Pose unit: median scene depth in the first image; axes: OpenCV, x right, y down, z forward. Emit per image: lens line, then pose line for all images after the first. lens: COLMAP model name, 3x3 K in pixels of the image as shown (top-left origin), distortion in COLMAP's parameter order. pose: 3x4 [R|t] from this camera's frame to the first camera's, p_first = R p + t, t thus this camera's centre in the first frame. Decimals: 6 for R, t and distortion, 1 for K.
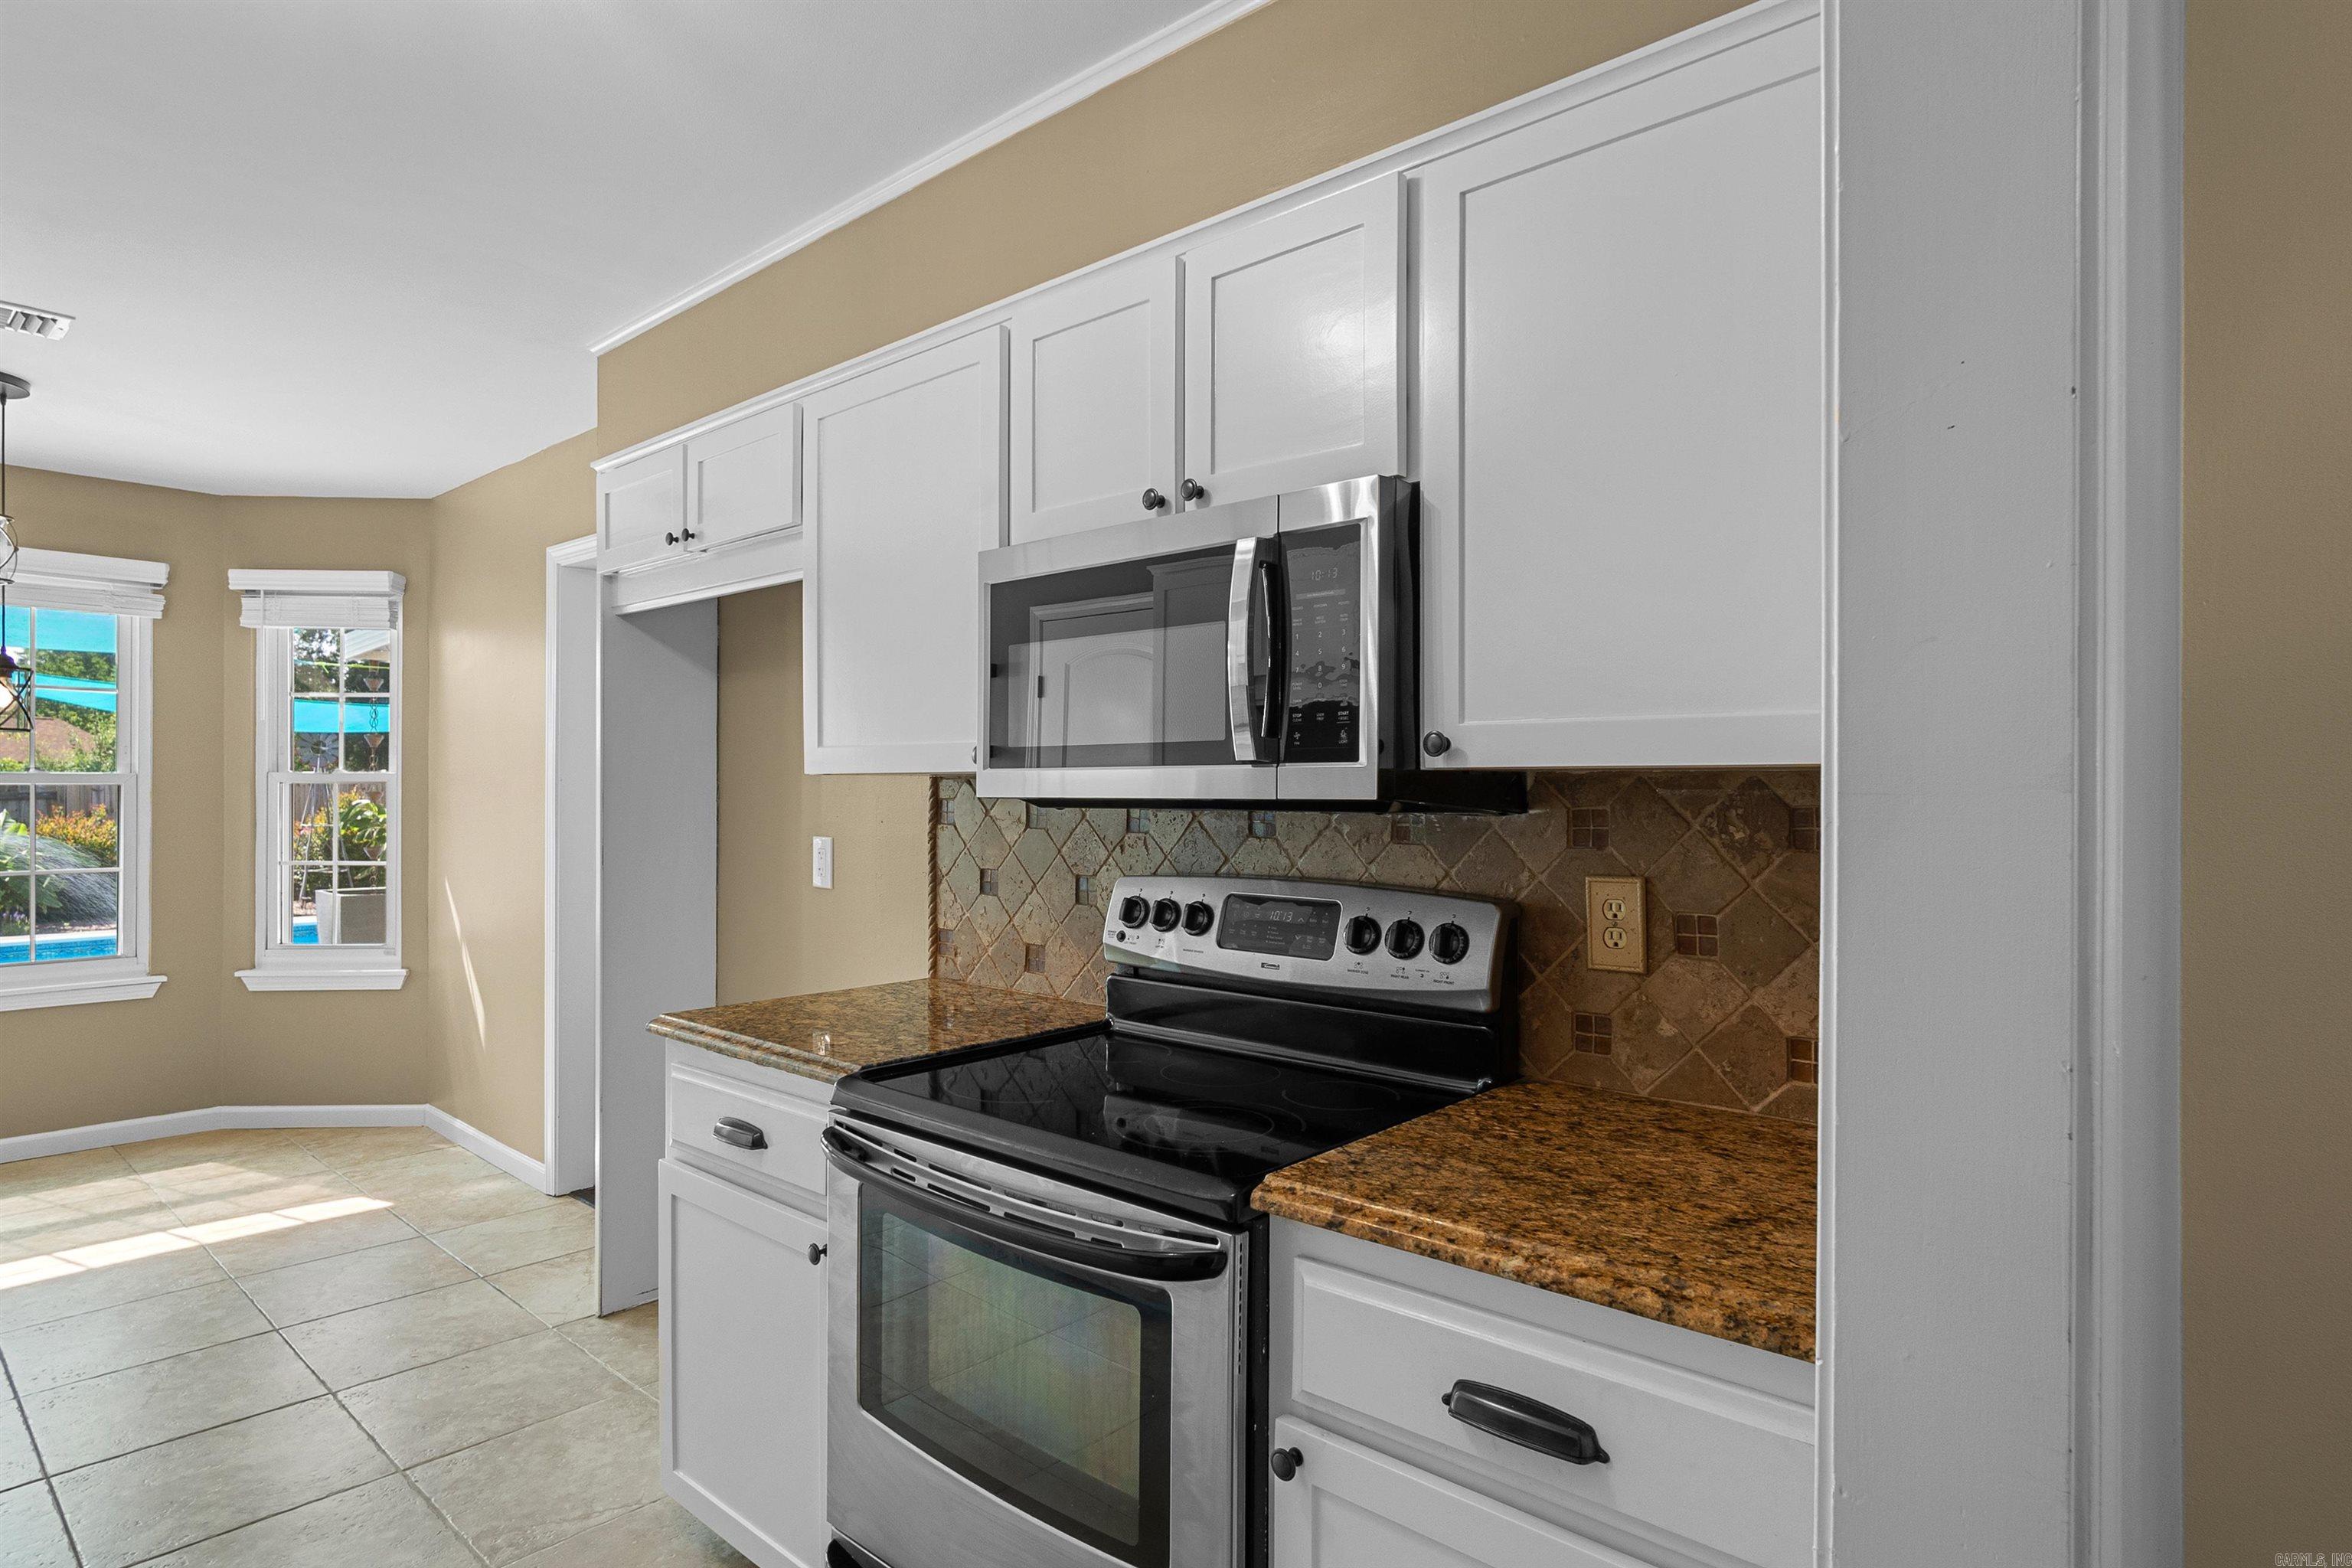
lens RADIAL K [[1270.2, 0, 1176.7], [0, 1270.2, 785.3], [0, 0, 1]] dist [-0.015818, 0.000947]
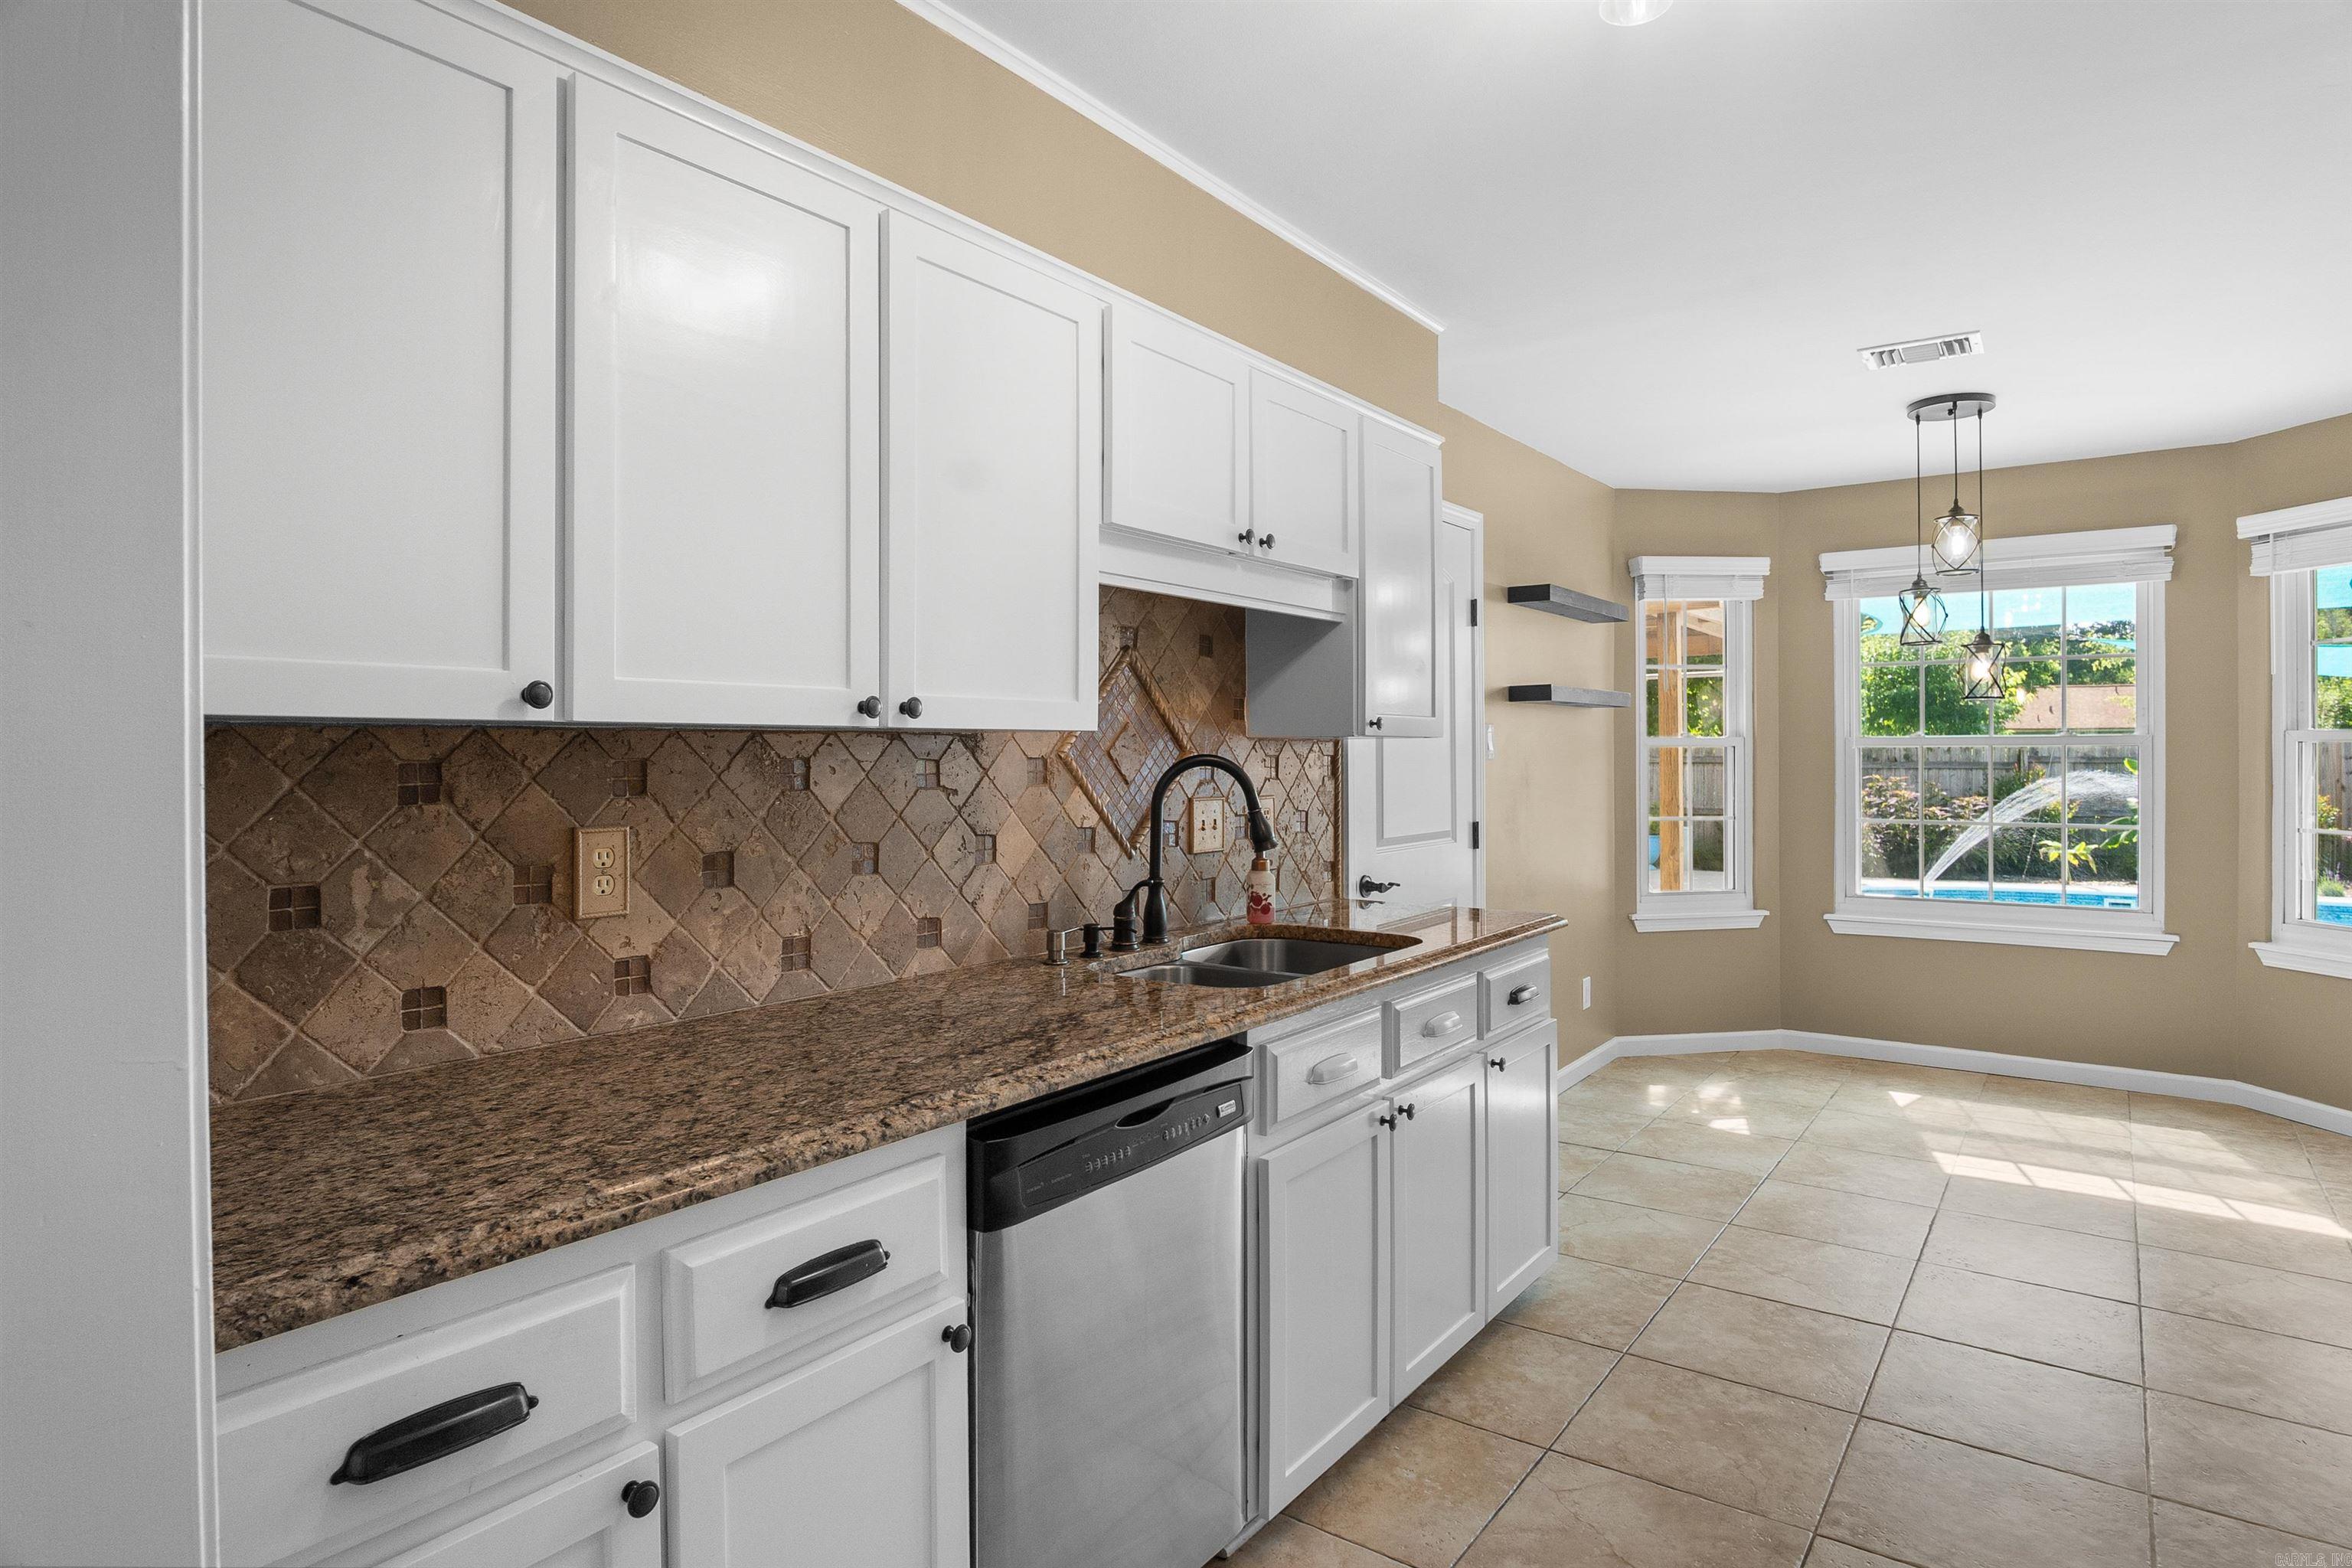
lens RADIAL K [[1259.3, 0, 1178.2], [0, 1259.3, 756.6], [0, 0, 1]] dist [-0.002755, 0.000035]
pose [[0.089722, -0.001114, -0.995966, 0.129360], [0.009356, 0.999956, -0.000276, 0.001533], [0.995923, -0.009293, 0.089729, 0.123943]]
